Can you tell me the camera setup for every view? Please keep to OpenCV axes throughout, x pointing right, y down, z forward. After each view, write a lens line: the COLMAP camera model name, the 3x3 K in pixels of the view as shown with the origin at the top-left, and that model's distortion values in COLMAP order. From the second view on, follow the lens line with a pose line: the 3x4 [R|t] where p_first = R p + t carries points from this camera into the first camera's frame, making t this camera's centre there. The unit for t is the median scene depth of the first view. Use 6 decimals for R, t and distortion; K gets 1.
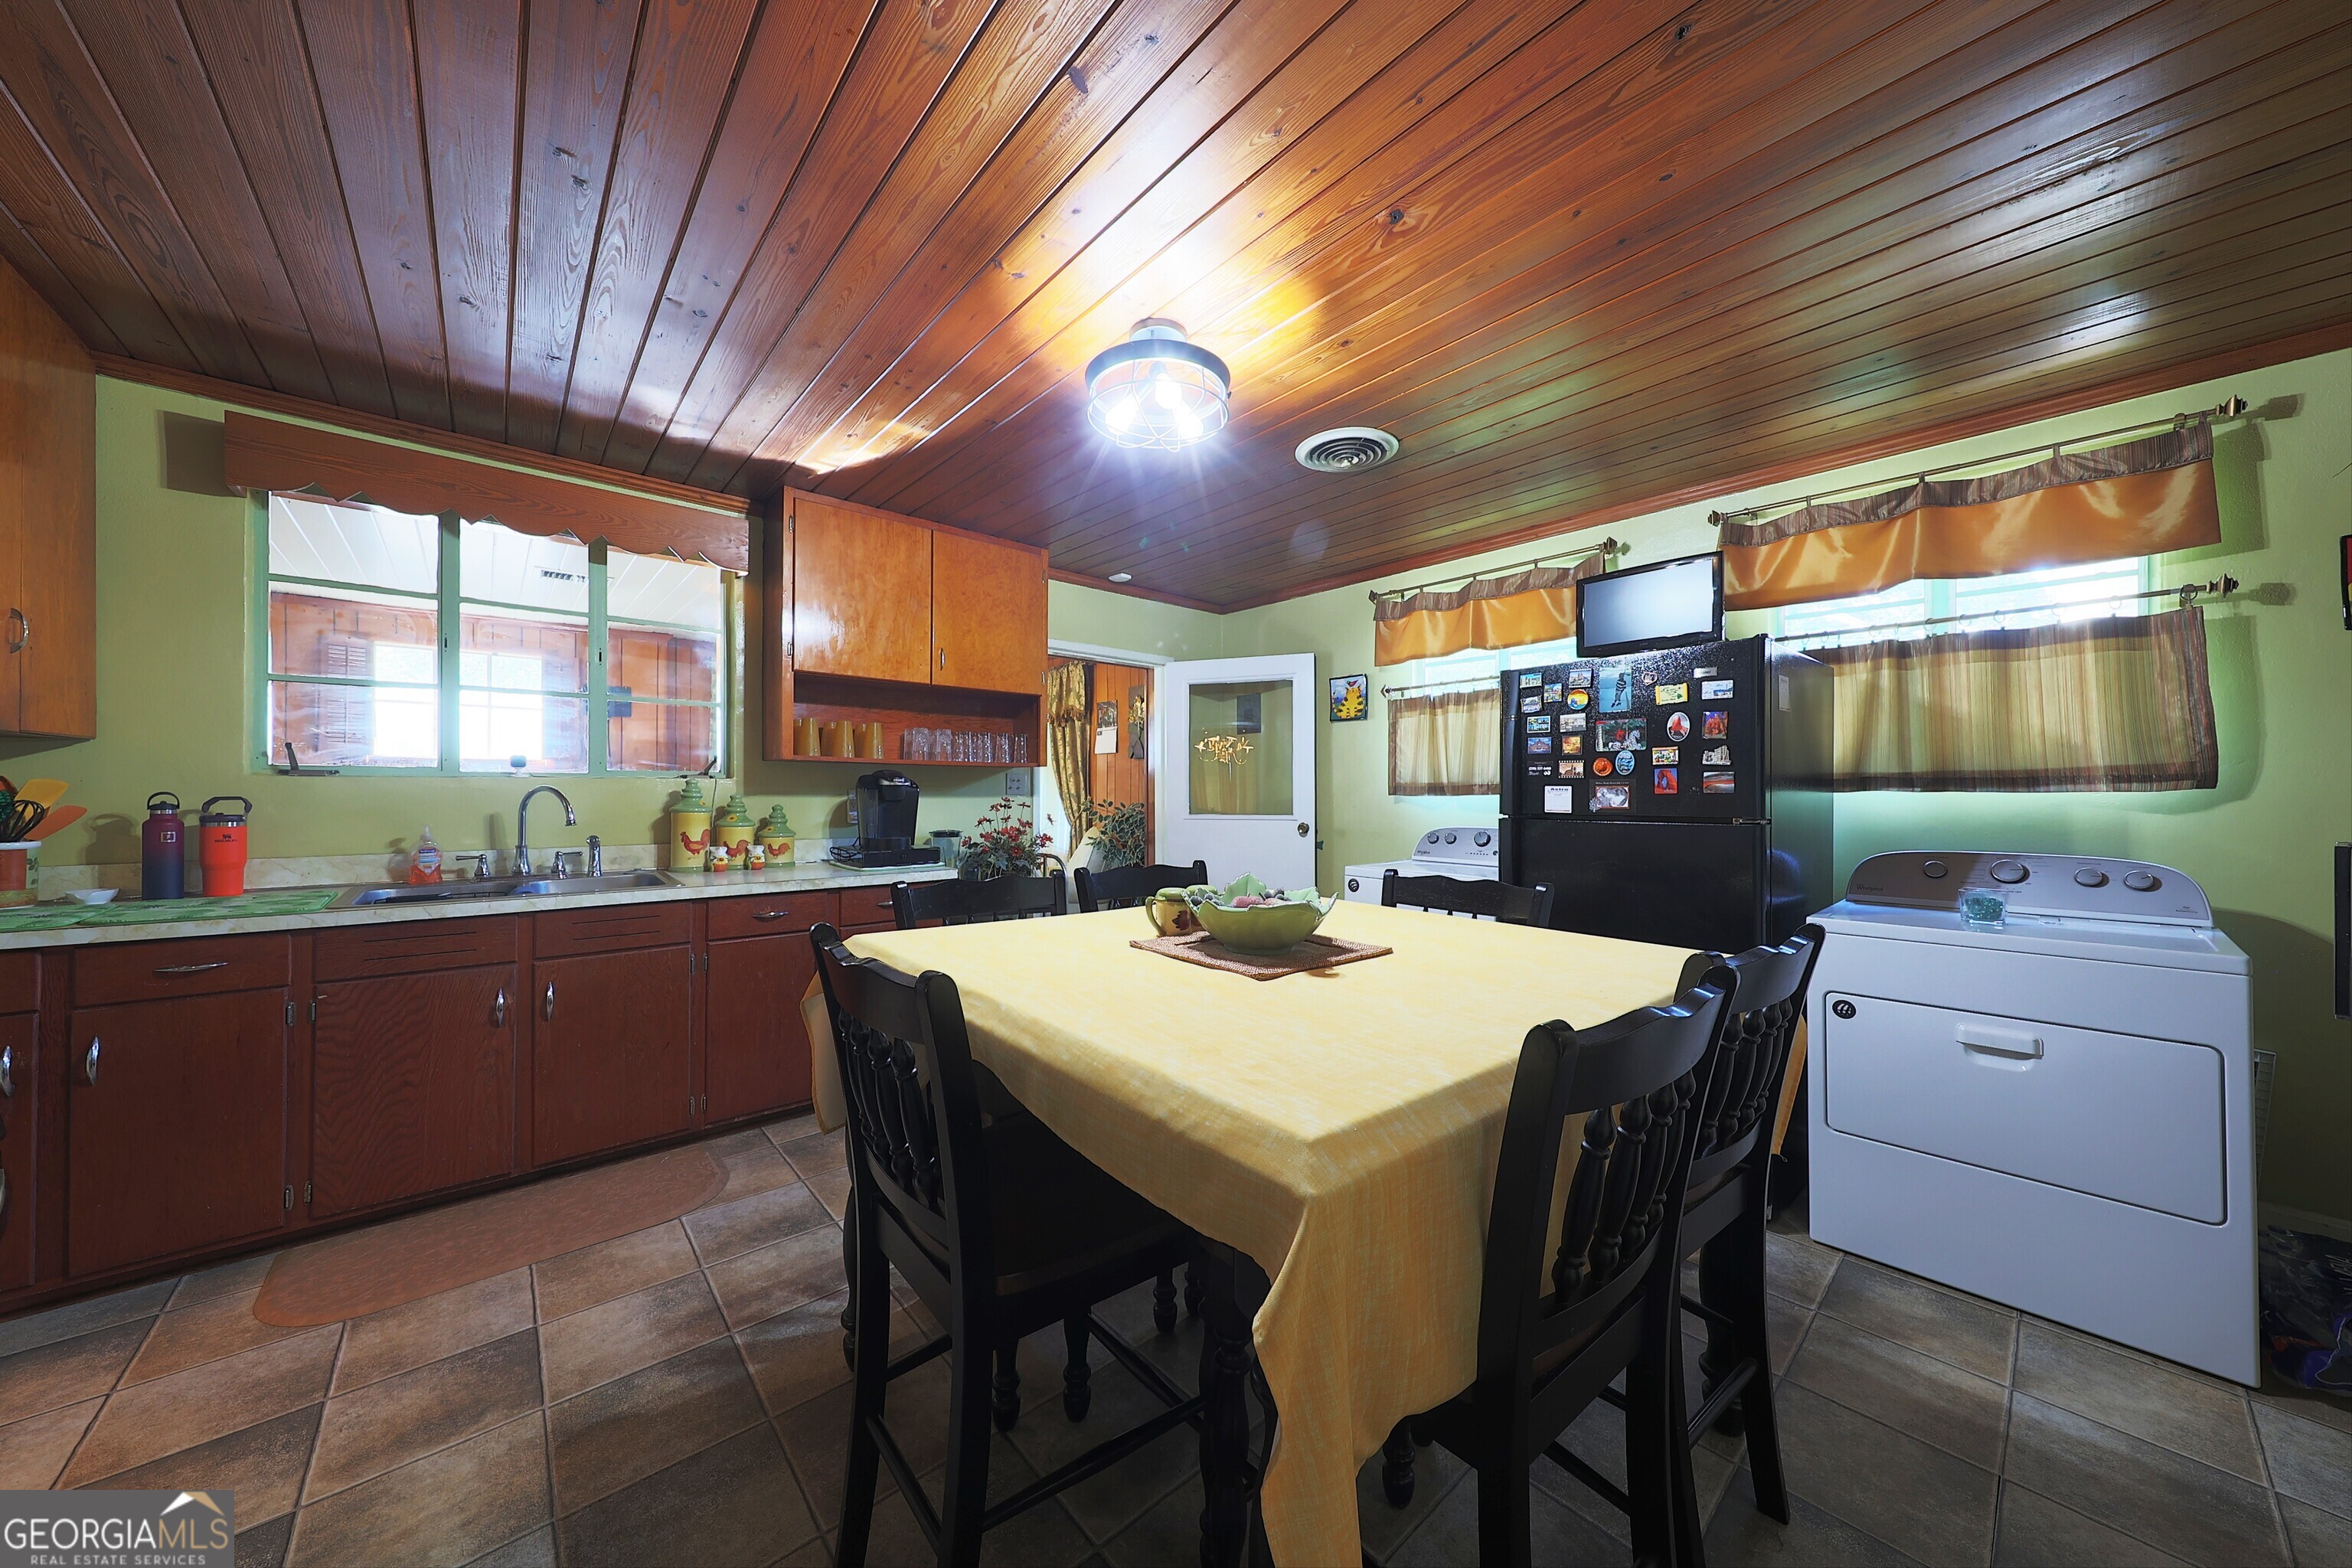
lens RADIAL K [[782.4, 0, 1186.9], [0, 782.4, 787.7], [0, 0, 1]] dist [0.004805, -0.001209]
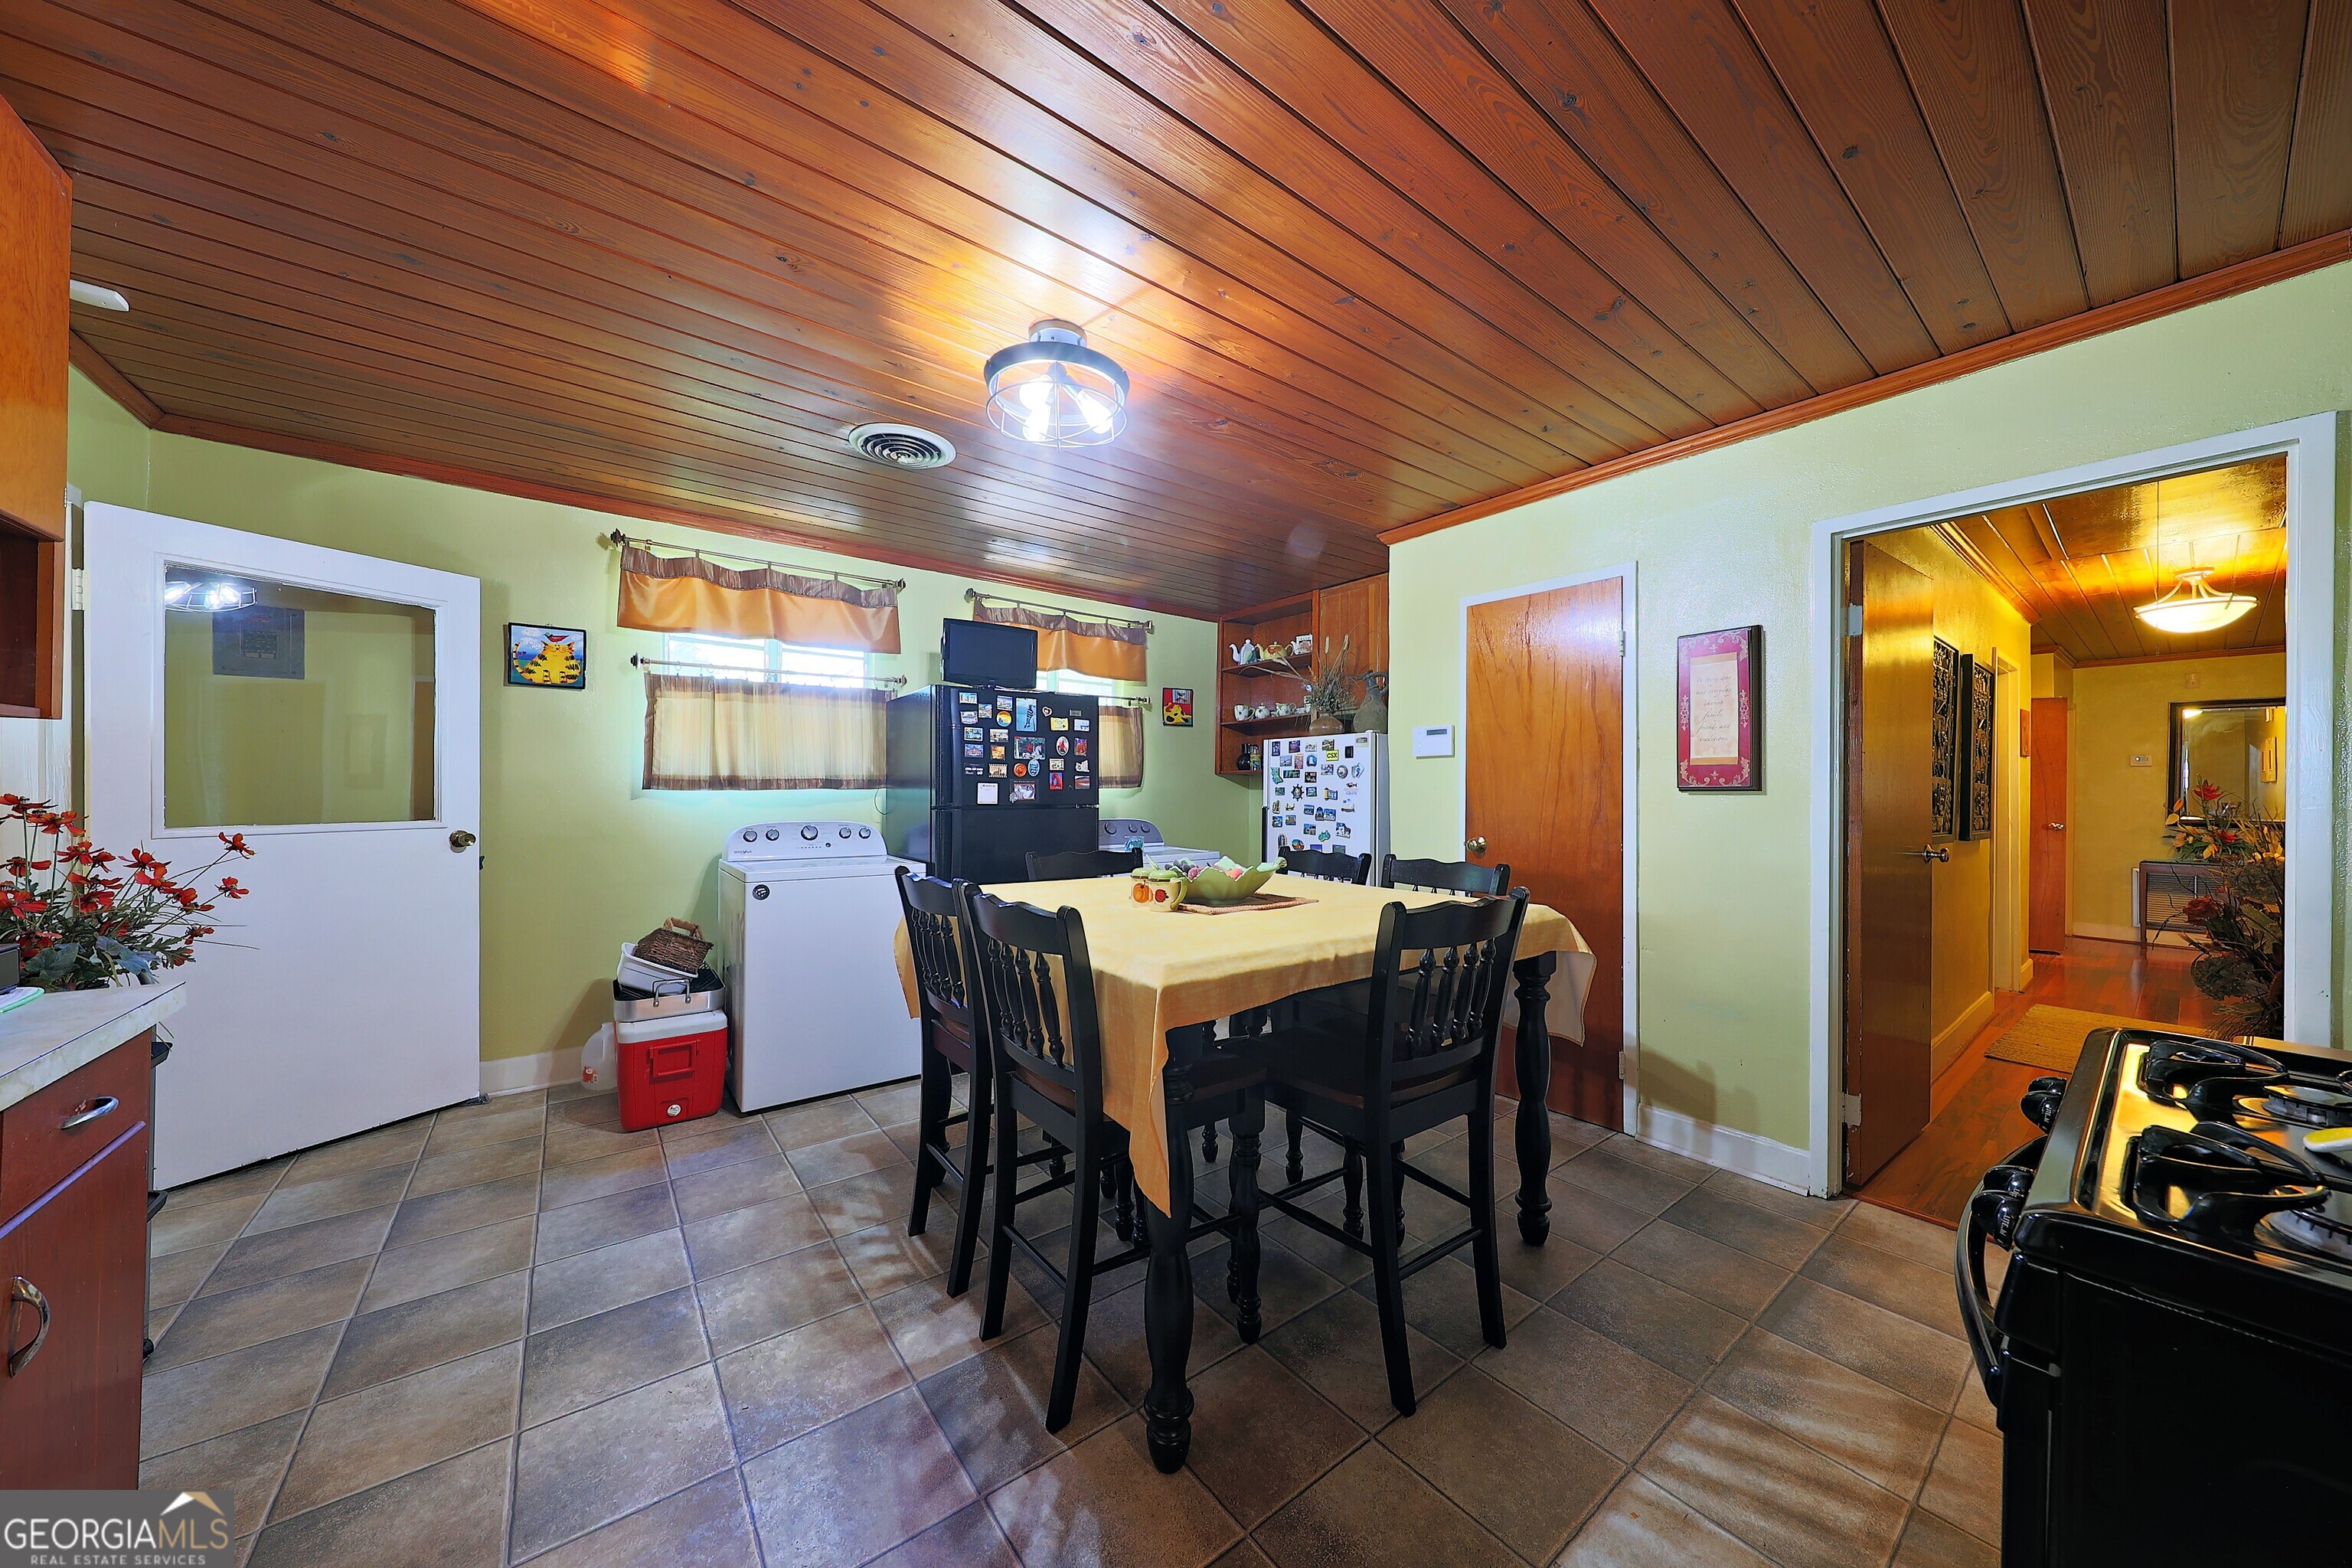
lens RADIAL K [[782.4, 0, 1186.0], [0, 782.4, 789.0], [0, 0, 1]] dist [0.004805, -0.001209]
pose [[0.071542, -0.001095, 0.997437, -0.797804], [-0.012325, 0.999922, 0.001982, 0.000723], [-0.997361, -0.012435, 0.071523, 0.577695]]
